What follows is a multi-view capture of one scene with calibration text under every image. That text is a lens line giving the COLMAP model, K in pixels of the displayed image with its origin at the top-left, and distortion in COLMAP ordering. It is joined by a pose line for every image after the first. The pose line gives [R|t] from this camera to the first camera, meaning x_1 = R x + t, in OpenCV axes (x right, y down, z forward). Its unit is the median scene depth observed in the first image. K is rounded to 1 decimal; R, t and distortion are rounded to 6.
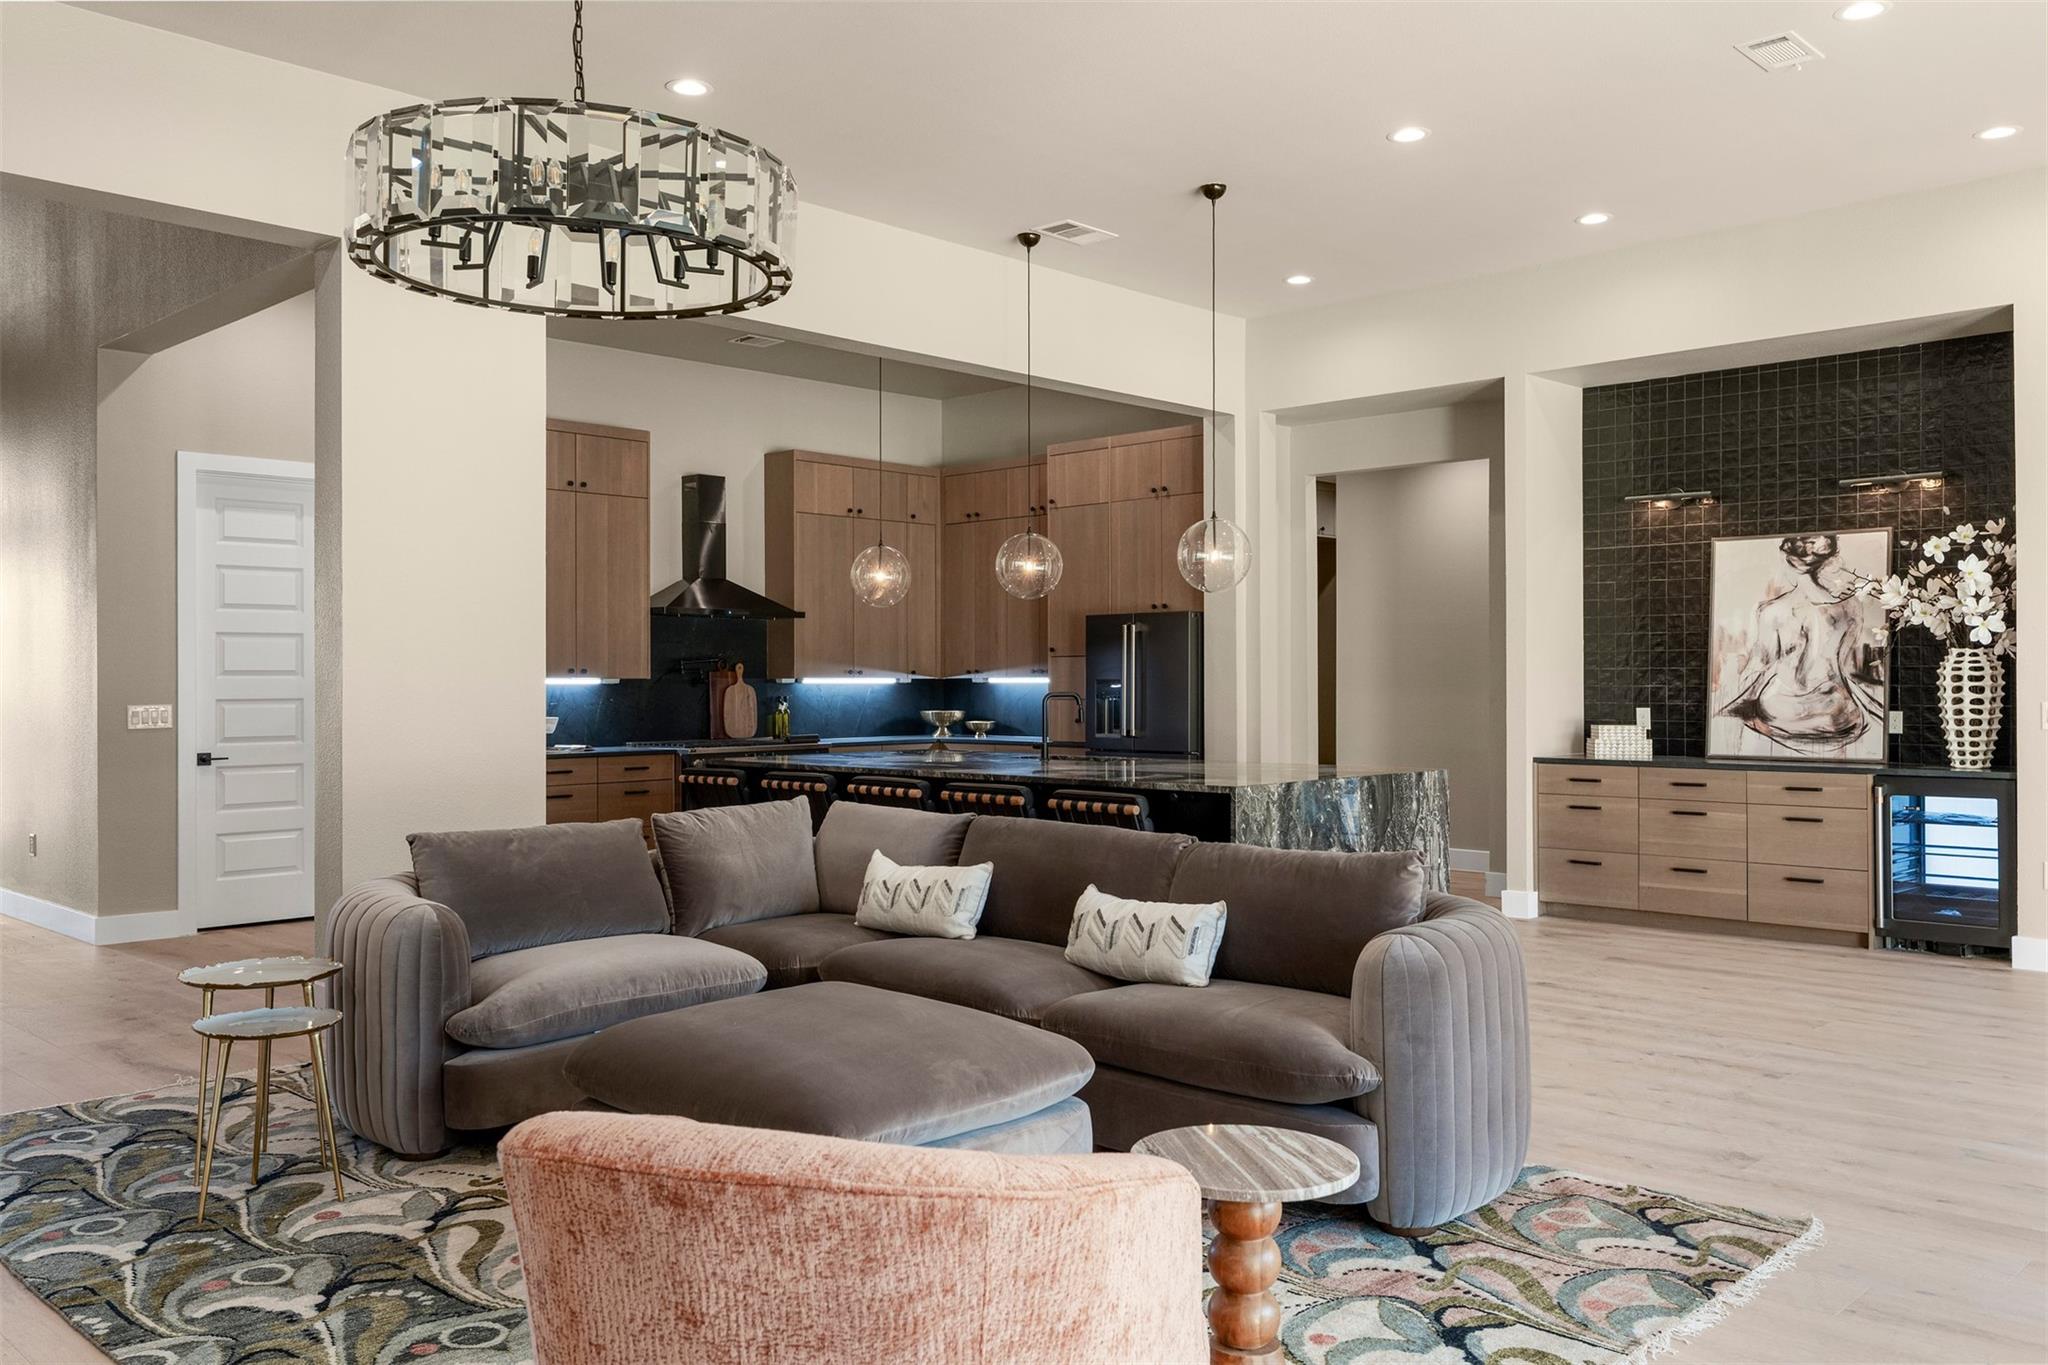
lens RADIAL K [[1630.7, 0, 1028.2], [0, 1630.7, 671.5], [0, 0, 1]] dist [-0.000117, 0.010869]
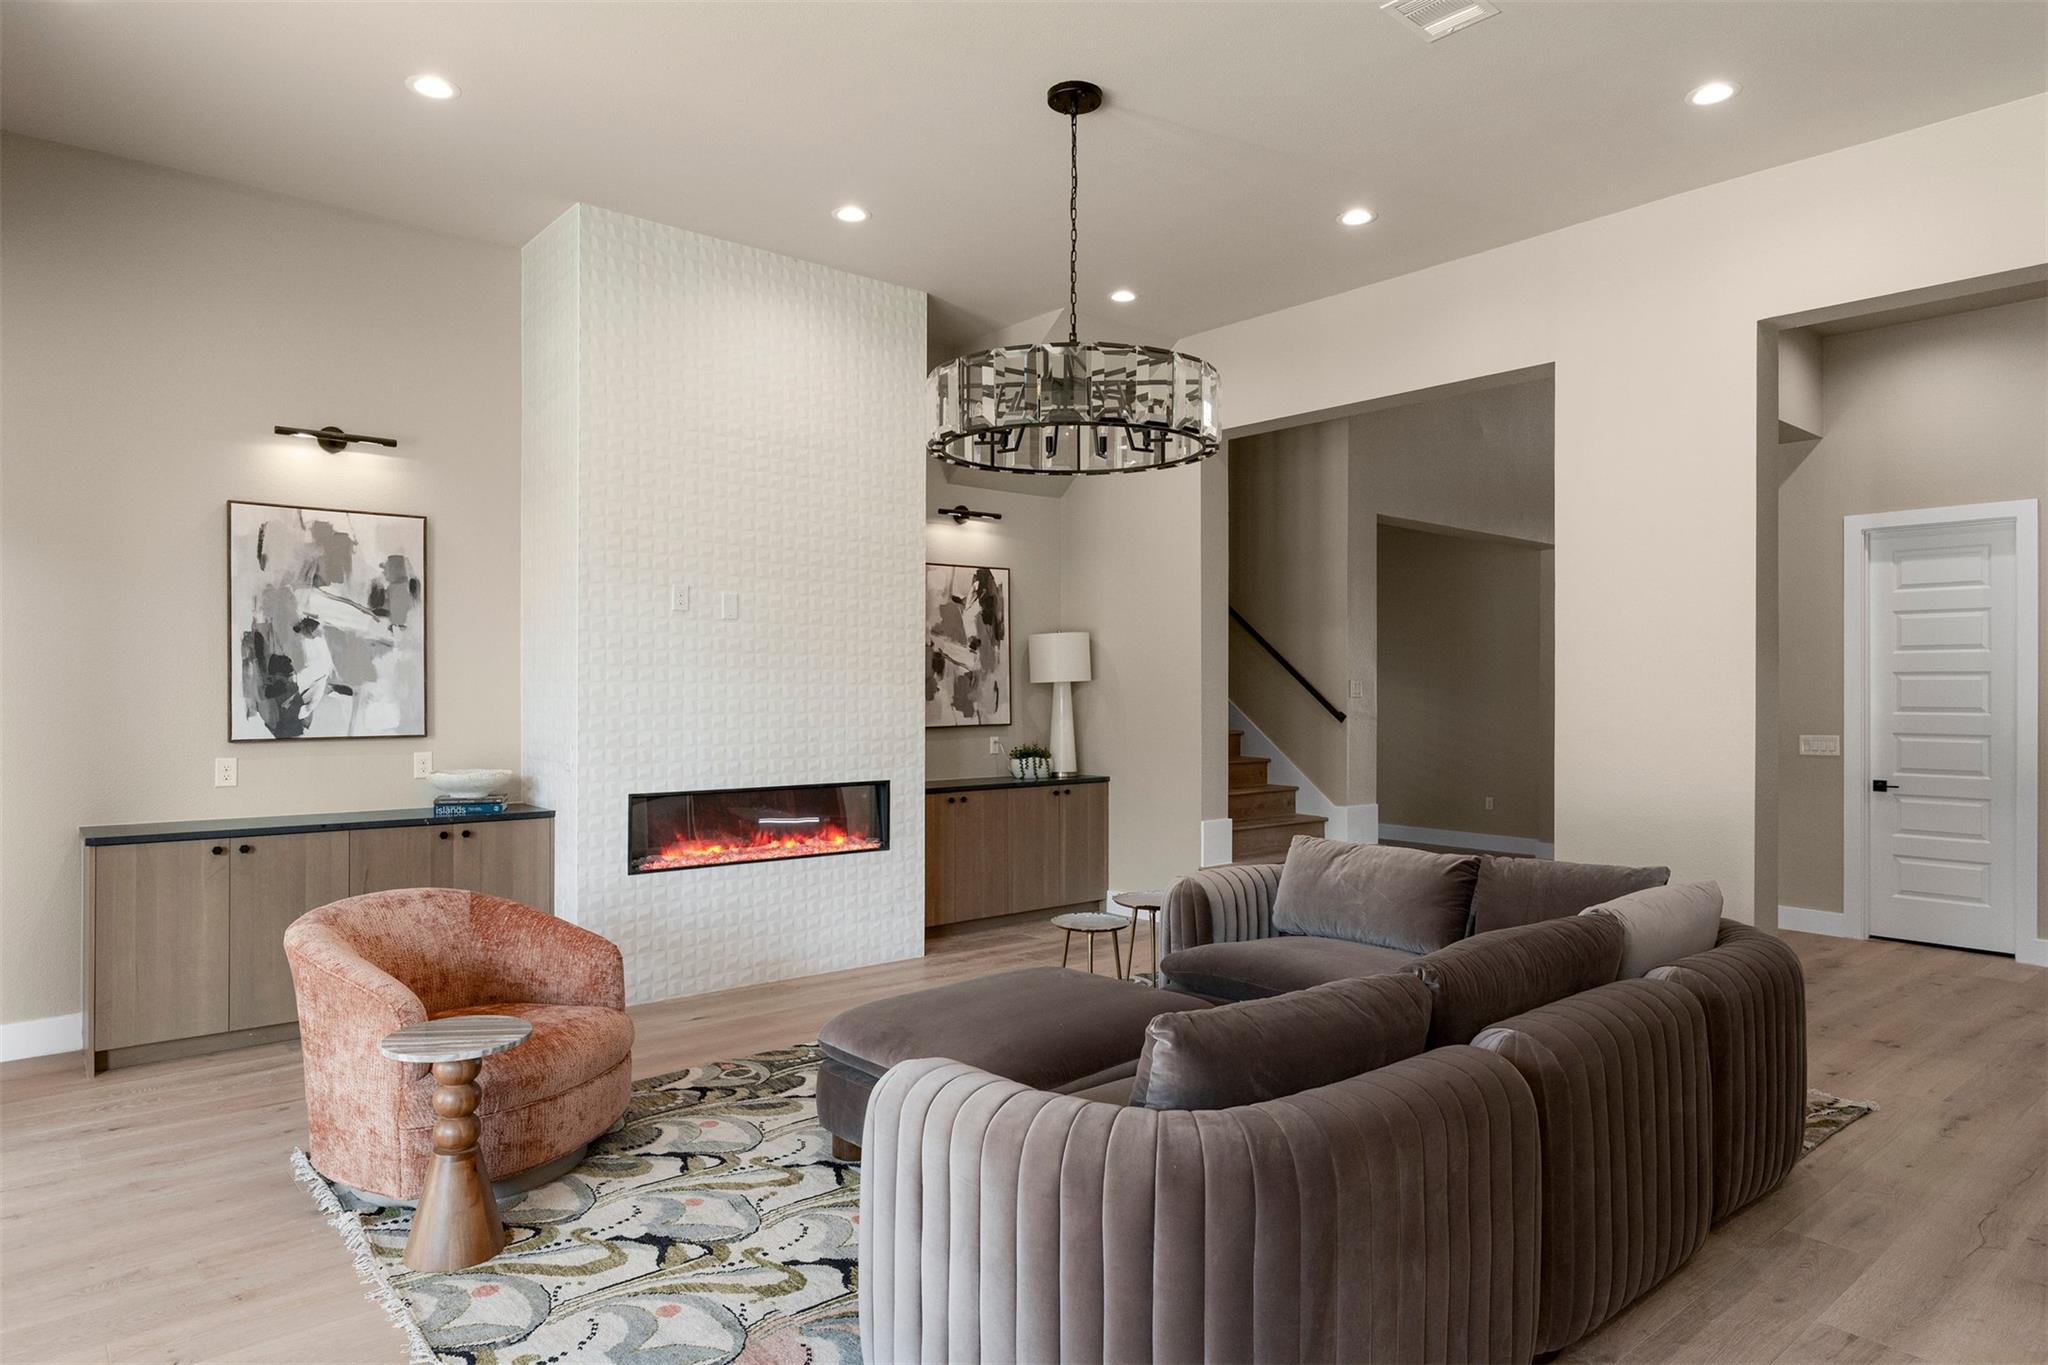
lens RADIAL K [[1212.8, 0, 1027.4], [0, 1212.8, 687.6], [0, 0, 1]] dist [0.001444, 0.000261]
pose [[-0.097681, 0.001406, -0.995217, 0.385065], [0.001640, 0.999998, 0.001252, -0.015832], [0.995216, -0.001510, -0.097683, 0.504080]]
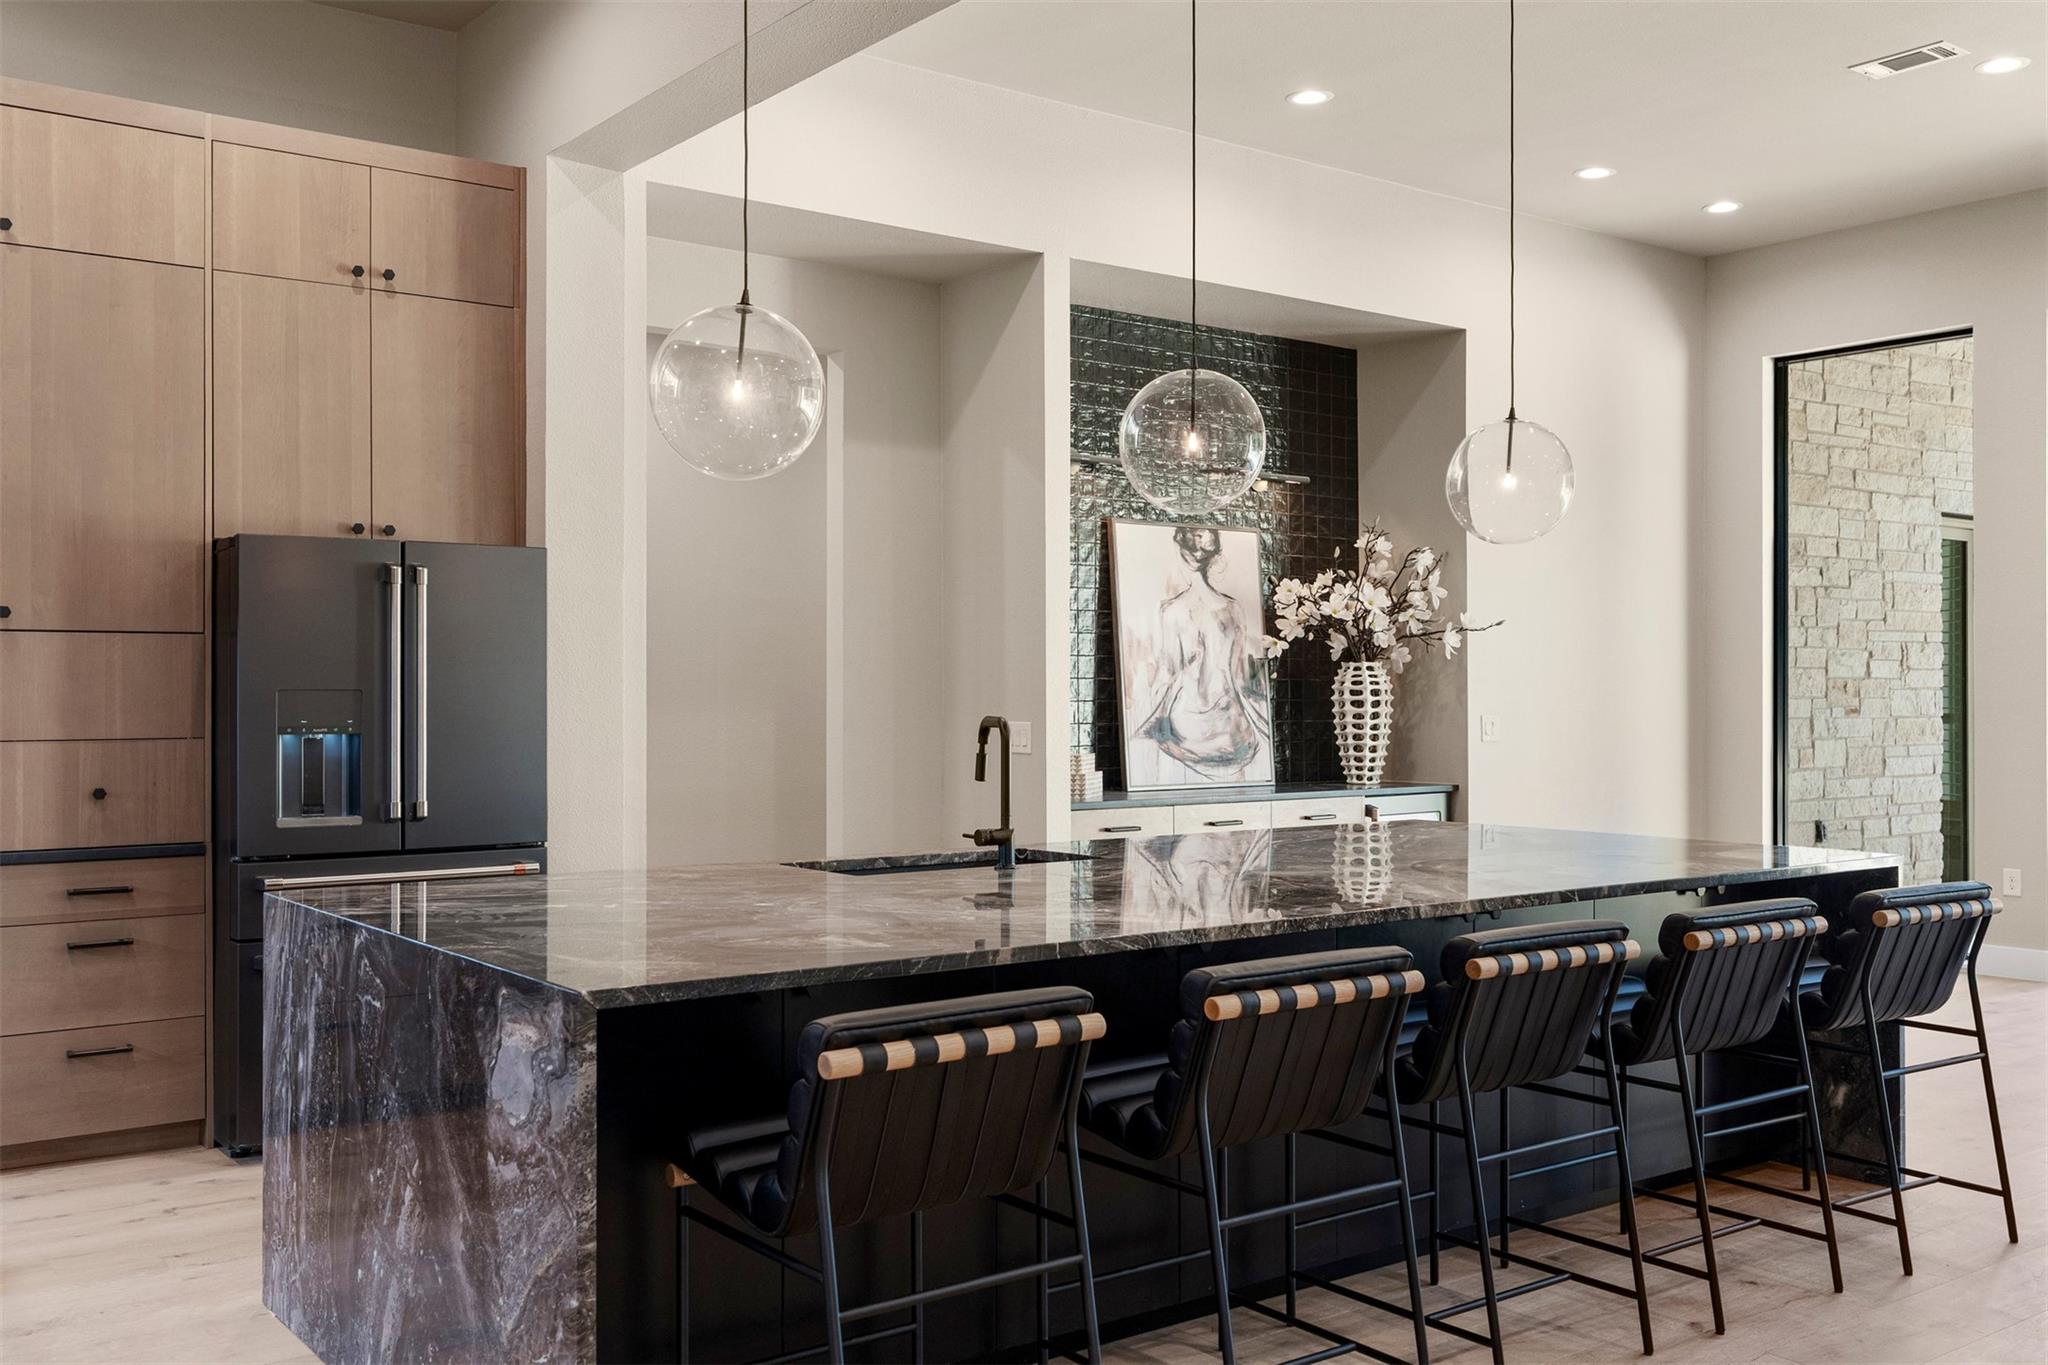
lens RADIAL K [[1836.0, 0, 1017.2], [0, 1836.0, 677.6], [0, 0, 1]] dist [0.001284, -0.006144]
pose [[0.160126, 0.009229, 0.987053, -0.507156], [-0.007160, 0.999941, -0.008188, 0.005192], [-0.987071, -0.005756, 0.160183, 0.951370]]
